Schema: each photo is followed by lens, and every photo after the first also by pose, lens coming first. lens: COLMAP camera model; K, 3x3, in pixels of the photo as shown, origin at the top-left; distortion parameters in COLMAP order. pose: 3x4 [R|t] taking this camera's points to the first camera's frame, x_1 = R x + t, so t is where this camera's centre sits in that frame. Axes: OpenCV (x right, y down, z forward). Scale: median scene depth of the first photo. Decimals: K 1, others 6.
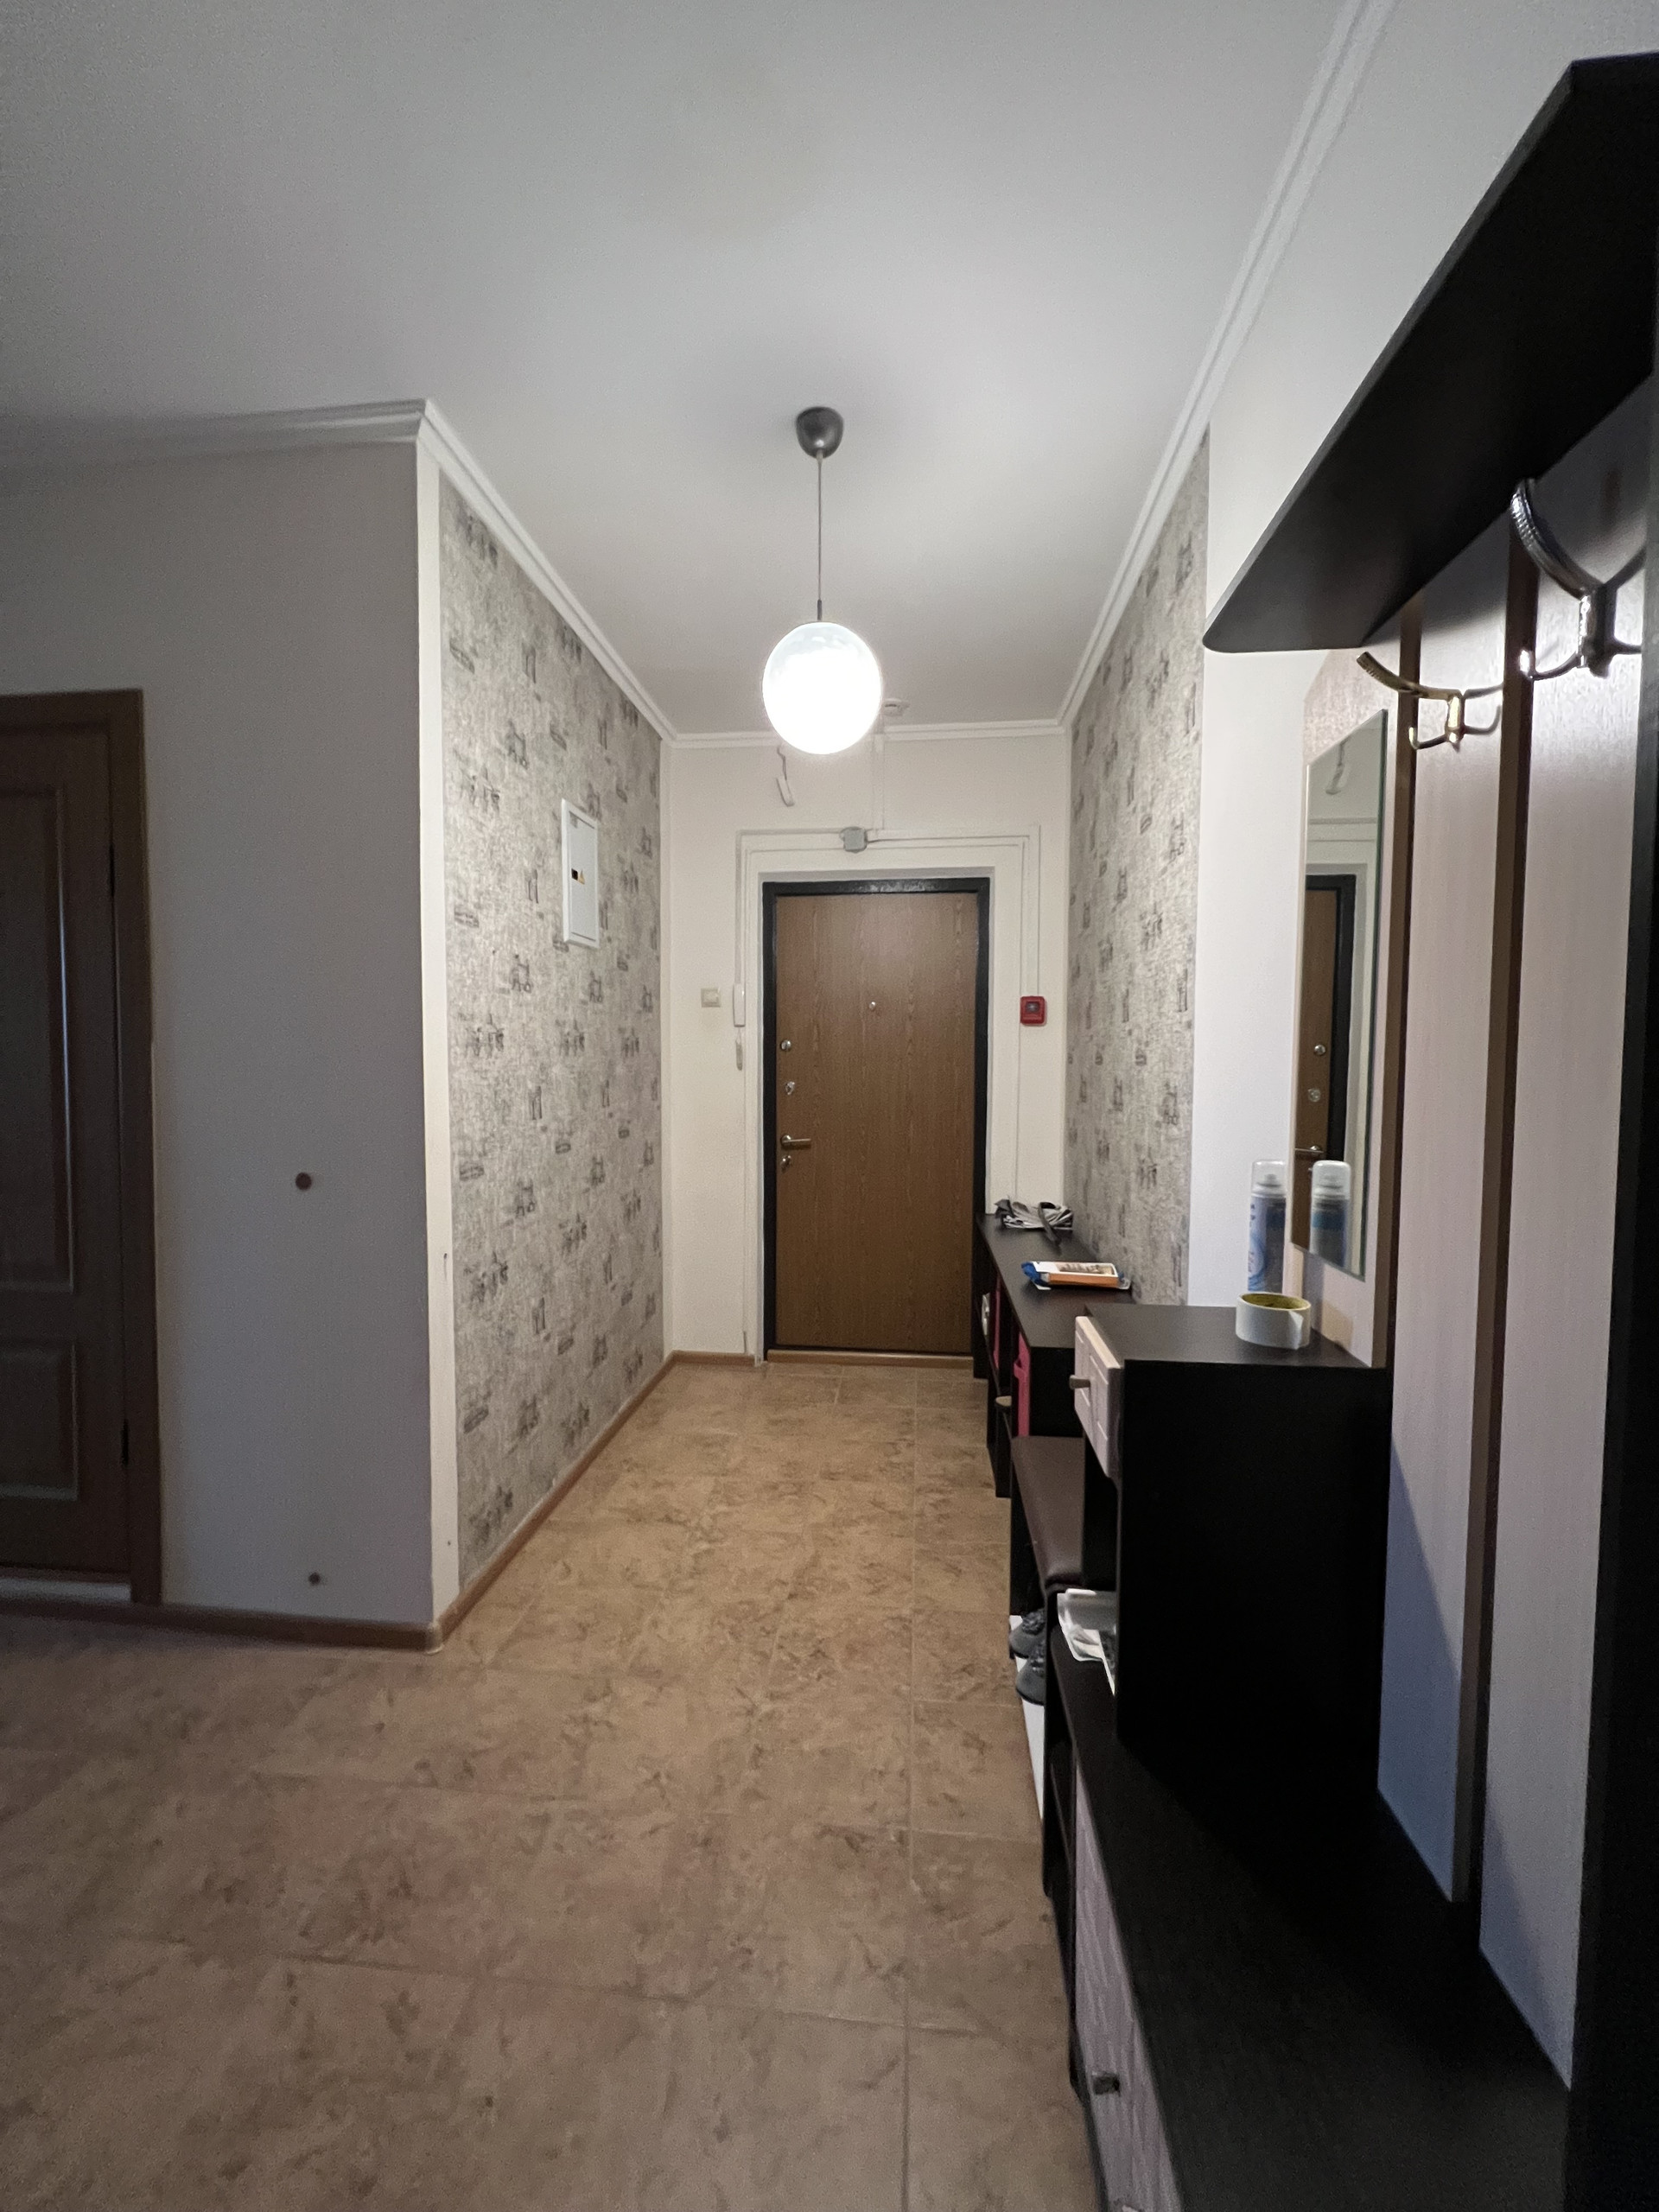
lens RADIAL K [[886.4, 0, 825.9], [0, 886.4, 1107.7], [0, 0, 1]] dist [-0.001013, 0.000640]
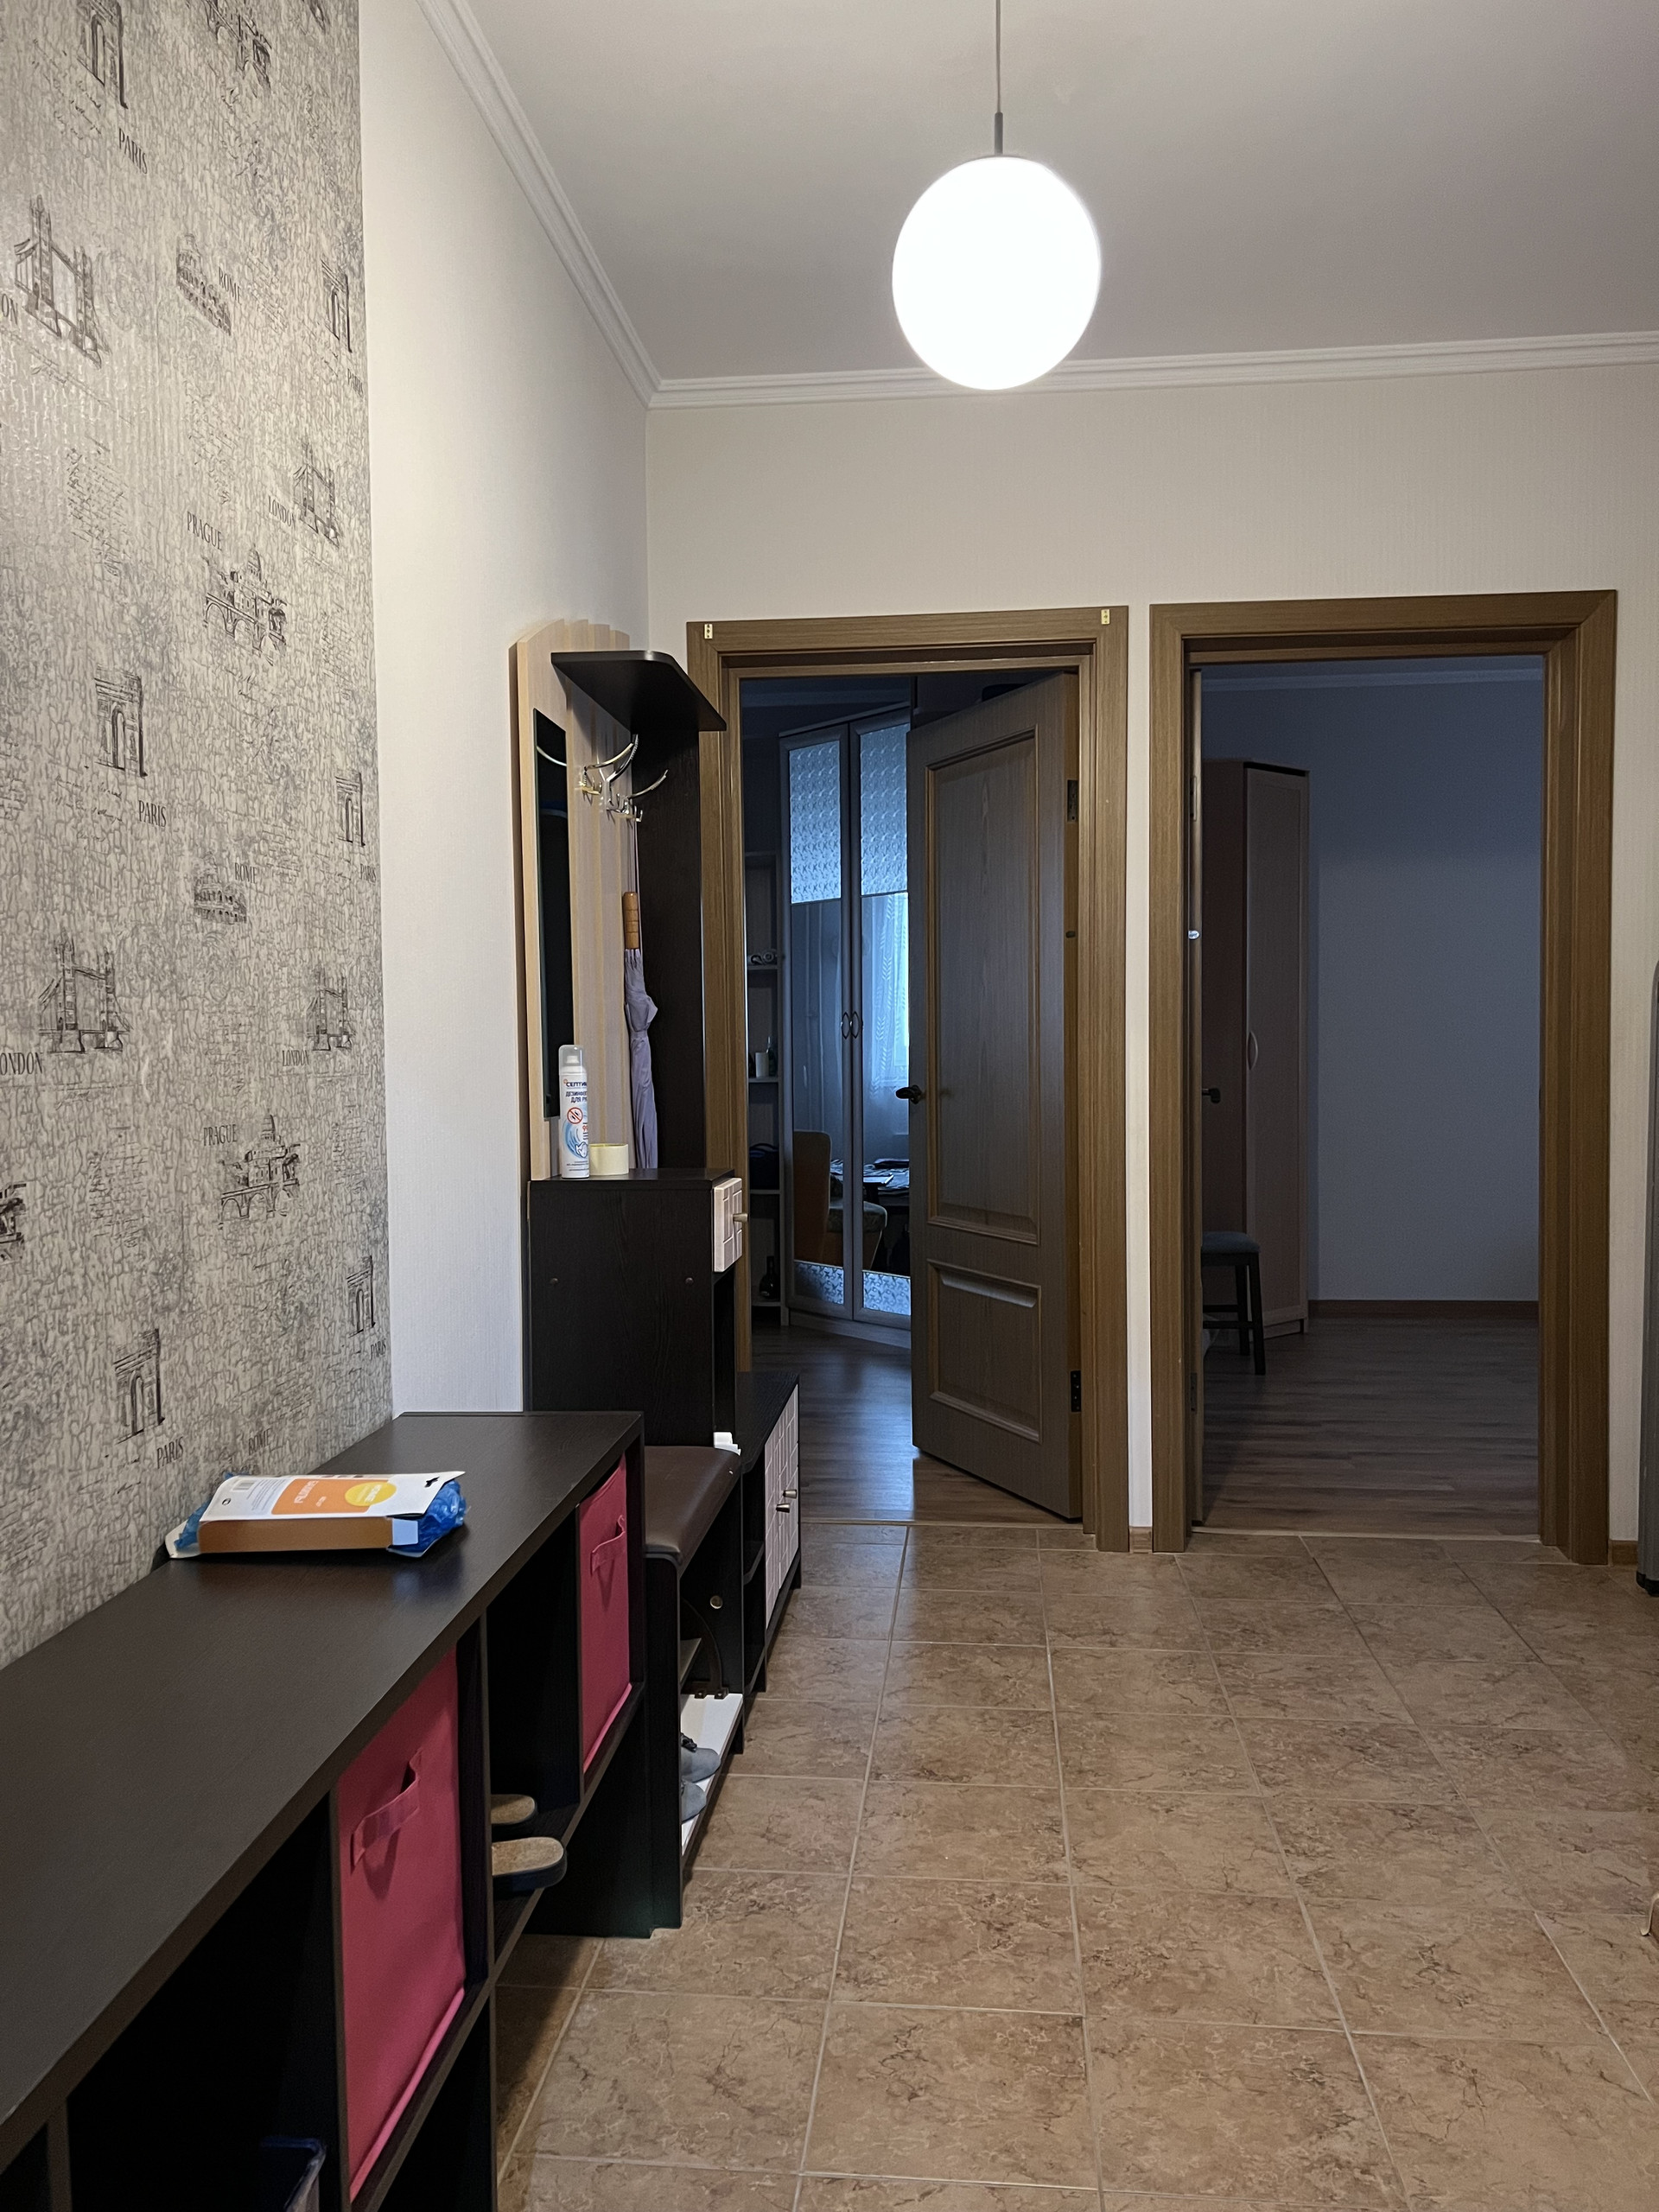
lens RADIAL K [[1649.4, 0, 829.4], [0, 1649.4, 1110.2], [0, 0, 1]] dist [0.058456, -0.061683]
pose [[-0.999946, 0.006384, -0.008141, 0.113140], [0.005593, 0.995584, 0.093706, -0.037808], [0.008703, 0.093656, -0.995567, 2.094616]]
